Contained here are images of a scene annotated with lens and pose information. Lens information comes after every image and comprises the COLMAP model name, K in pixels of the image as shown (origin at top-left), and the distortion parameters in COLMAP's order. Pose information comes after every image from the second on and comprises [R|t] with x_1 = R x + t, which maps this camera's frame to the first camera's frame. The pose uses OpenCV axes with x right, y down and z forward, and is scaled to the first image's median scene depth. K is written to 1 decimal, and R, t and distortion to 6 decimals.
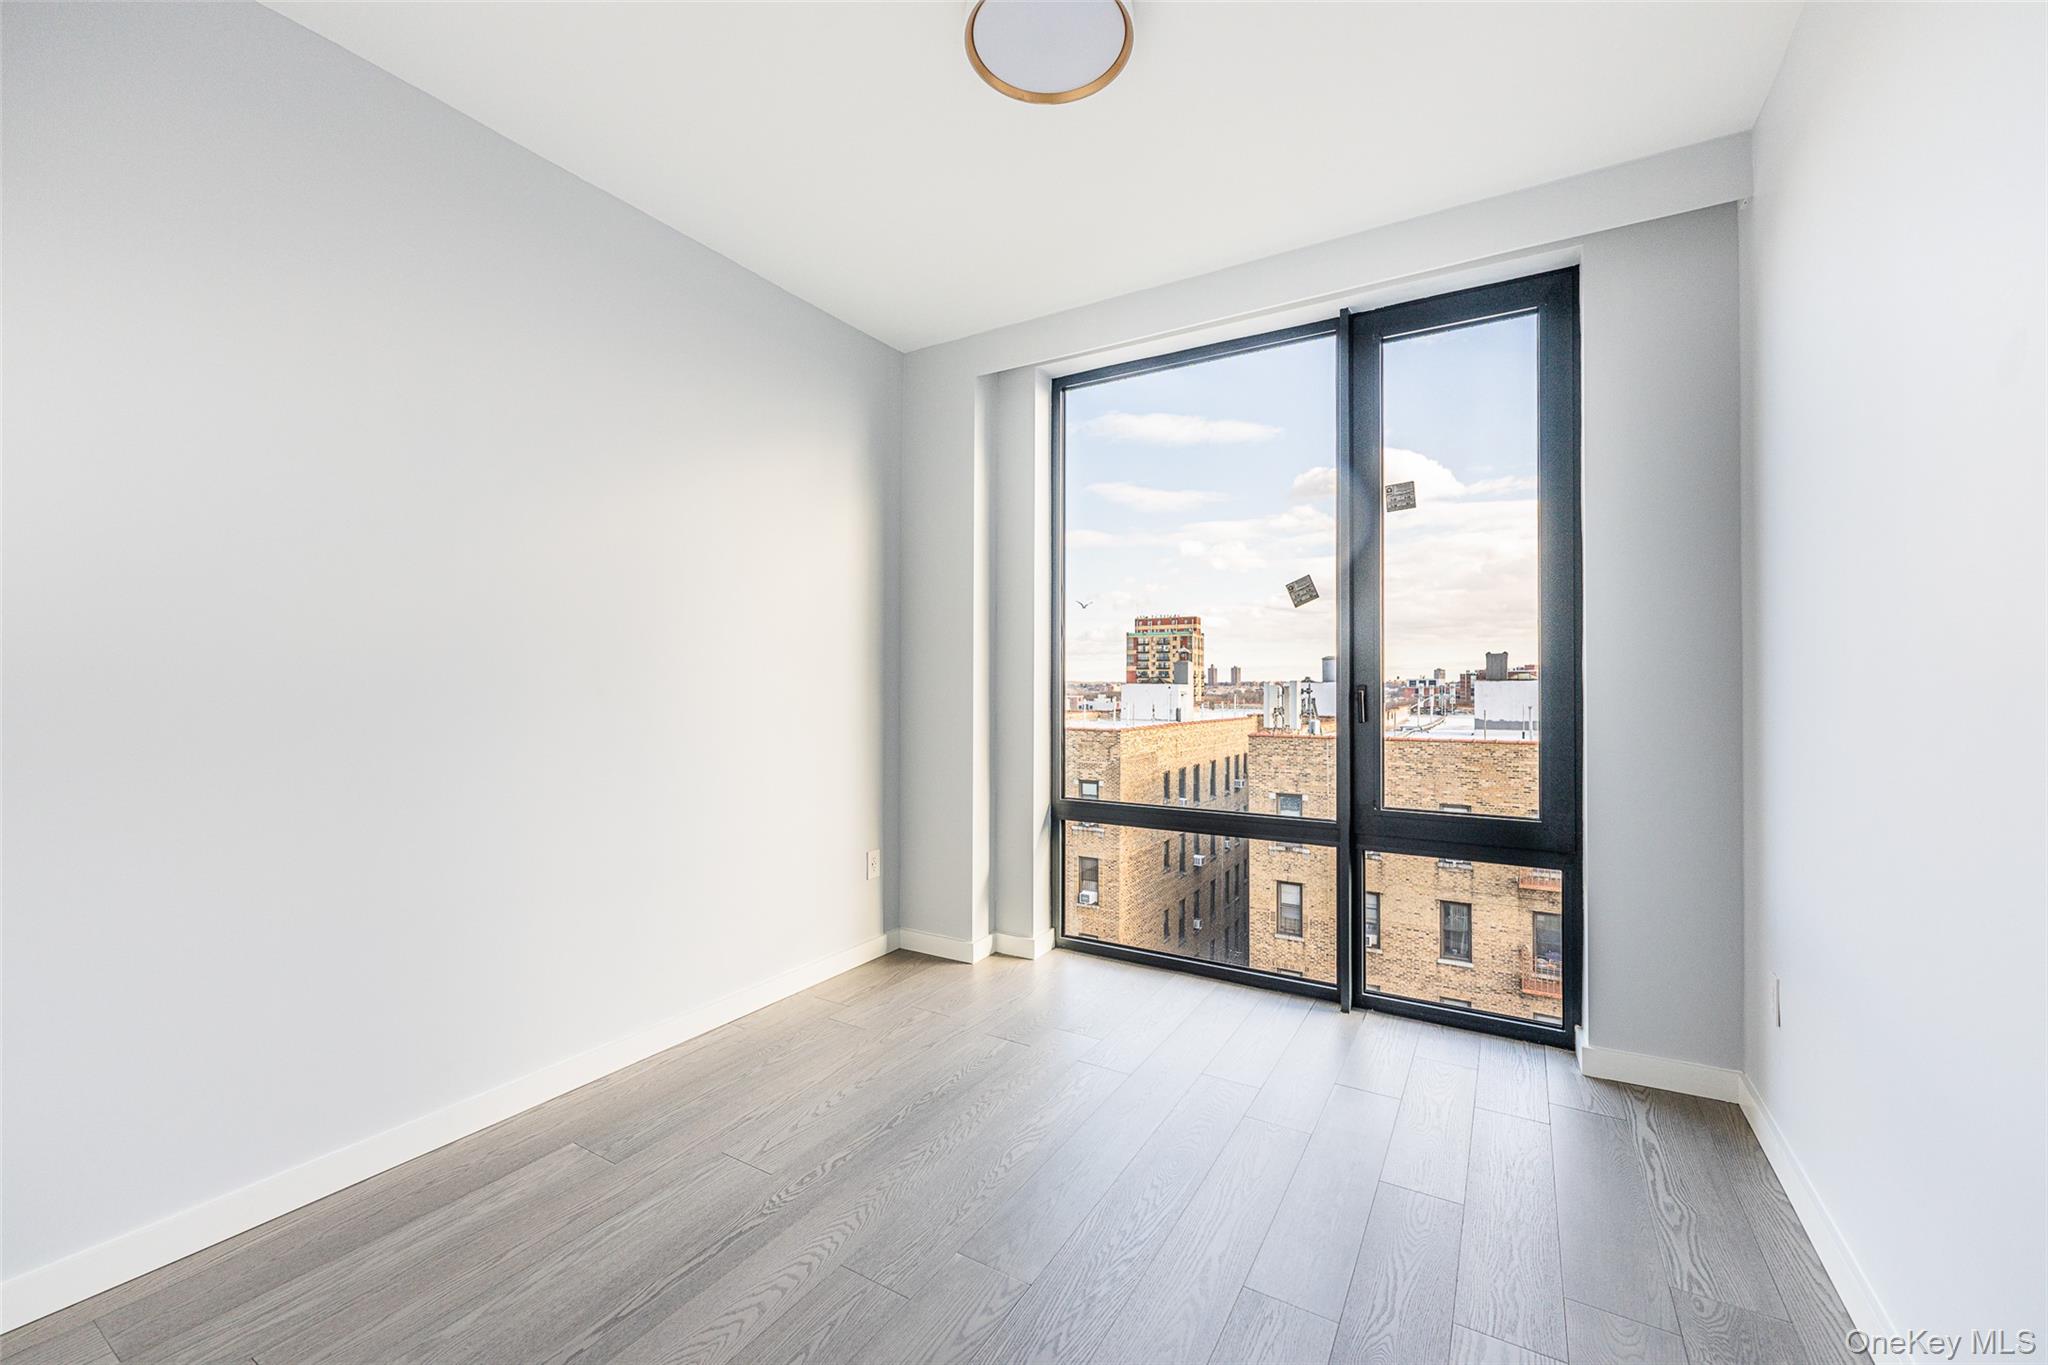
lens RADIAL K [[820.0, 0, 1009.8], [0, 820.0, 684.5], [0, 0, 1]] dist [0.006006, -0.002127]
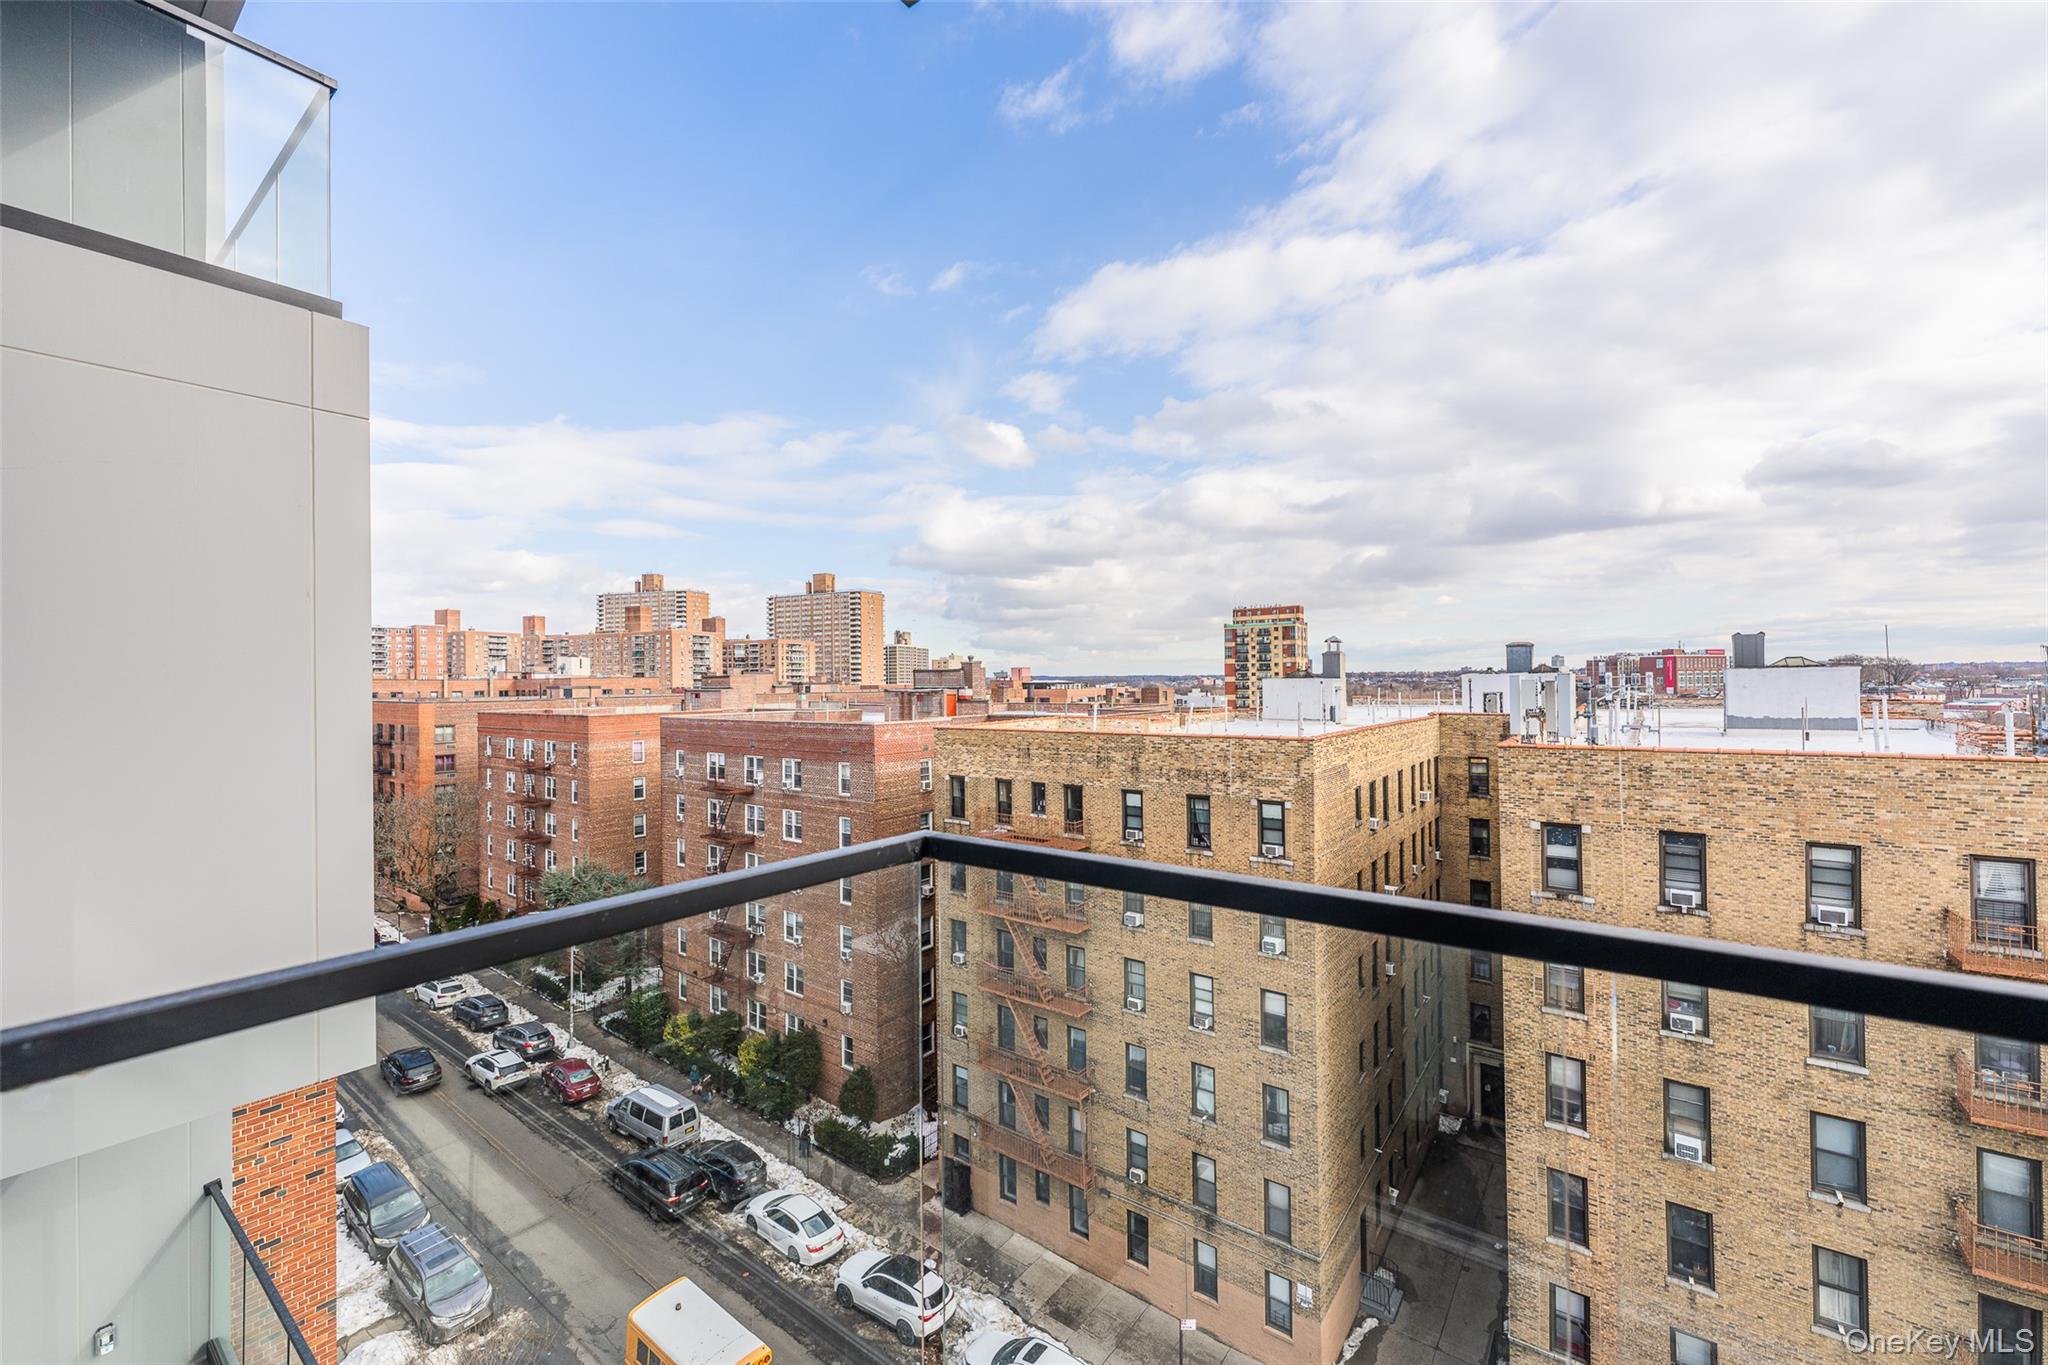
lens RADIAL K [[820.0, 0, 1001.6], [0, 820.0, 679.1], [0, 0, 1]] dist [0.006006, -0.002127]
pose [[0.992913, -0.016567, -0.117683, -0.078780], [0.016367, 0.999862, -0.002671, -0.005733], [0.117711, 0.000726, 0.993048, 0.184779]]
